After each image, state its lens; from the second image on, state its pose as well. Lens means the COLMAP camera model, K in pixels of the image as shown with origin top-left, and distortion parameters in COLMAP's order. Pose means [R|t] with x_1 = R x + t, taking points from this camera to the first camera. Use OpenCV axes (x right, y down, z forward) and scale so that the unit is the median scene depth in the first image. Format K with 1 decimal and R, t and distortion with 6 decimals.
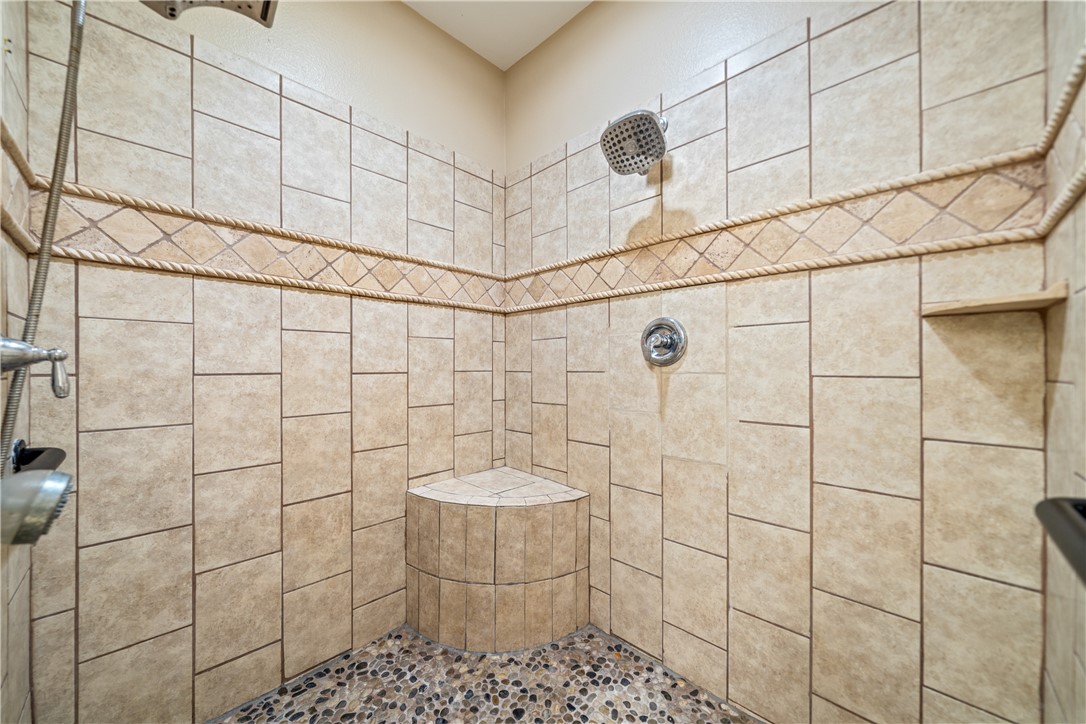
lens RADIAL K [[395.7, 0, 534.4], [0, 395.7, 367.8], [0, 0, 1]] dist [0.000885, 0.000151]
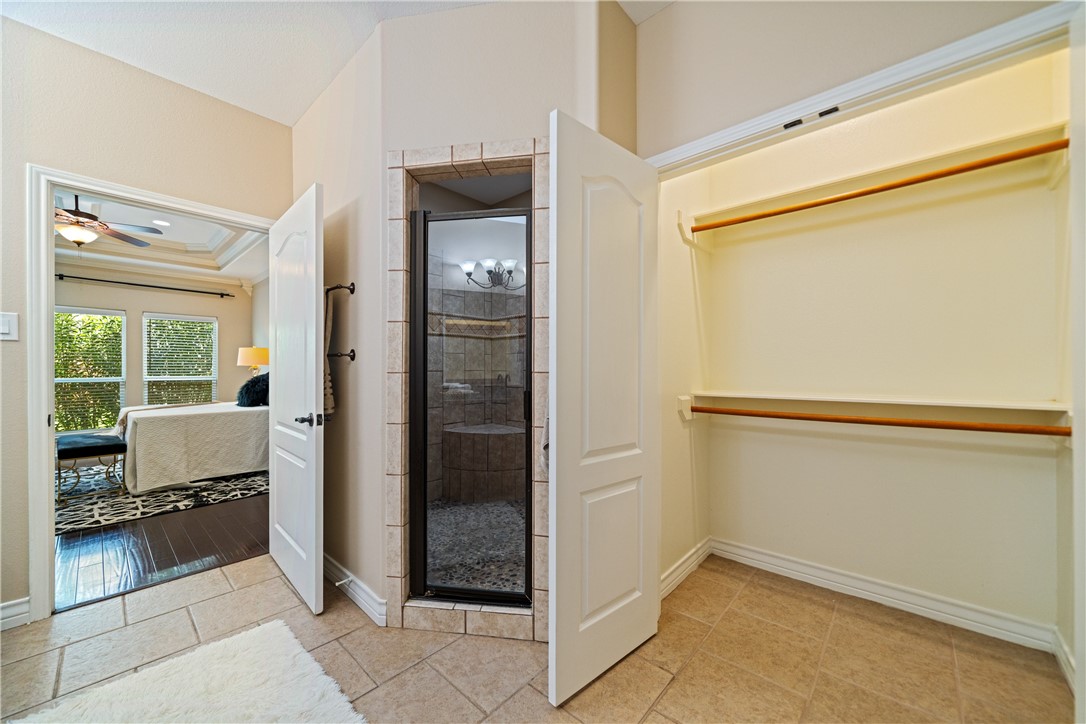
lens RADIAL K [[395.7, 0, 546.1], [0, 395.7, 370.9], [0, 0, 1]] dist [0.000885, 0.000151]
pose [[0.997298, -0.002201, 0.073432, 0.057336], [0.001973, 0.999993, 0.003176, 0.007107], [-0.073439, -0.003023, 0.997295, -1.125643]]
